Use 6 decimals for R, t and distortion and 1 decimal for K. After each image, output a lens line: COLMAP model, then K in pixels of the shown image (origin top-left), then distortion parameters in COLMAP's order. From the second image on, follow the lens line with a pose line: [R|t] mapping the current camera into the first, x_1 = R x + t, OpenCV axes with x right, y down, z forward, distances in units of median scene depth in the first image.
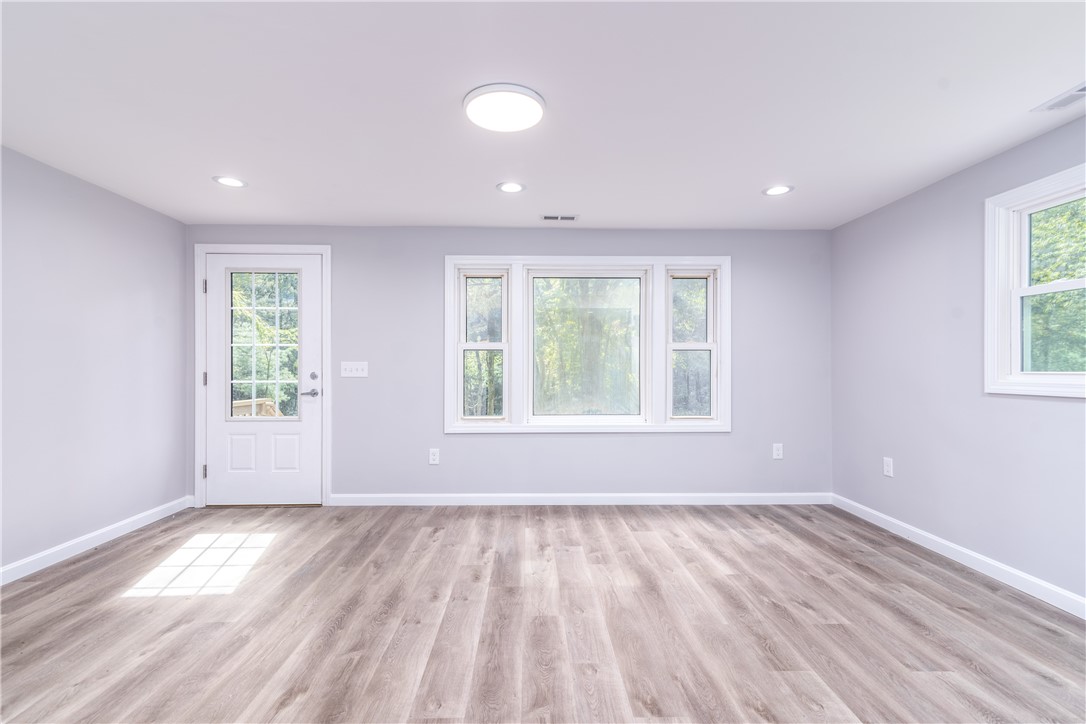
lens RADIAL K [[492.4, 0, 544.4], [0, 492.4, 365.7], [0, 0, 1]] dist [0.015763, -0.001775]
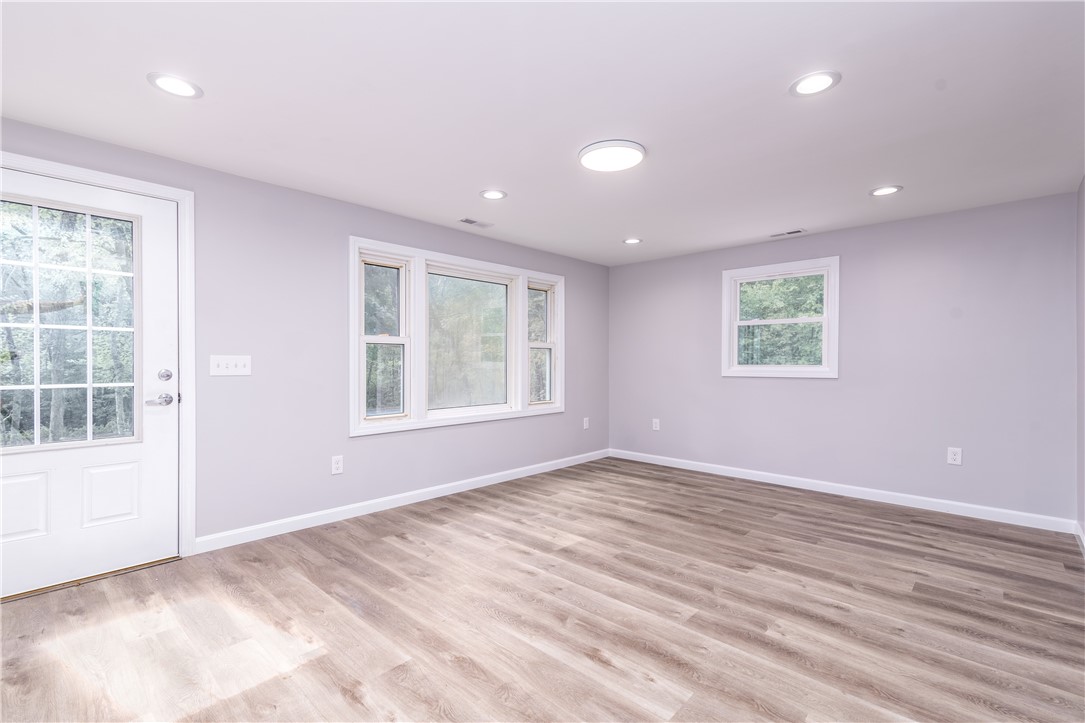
lens RADIAL K [[491.9, 0, 543.9], [0, 491.9, 365.2], [0, 0, 1]] dist [0.015763, -0.001775]
pose [[0.700313, -0.005373, 0.713816, -0.764512], [-0.003462, 0.999934, 0.010923, -0.003494], [-0.713827, -0.010121, 0.700249, 0.170560]]
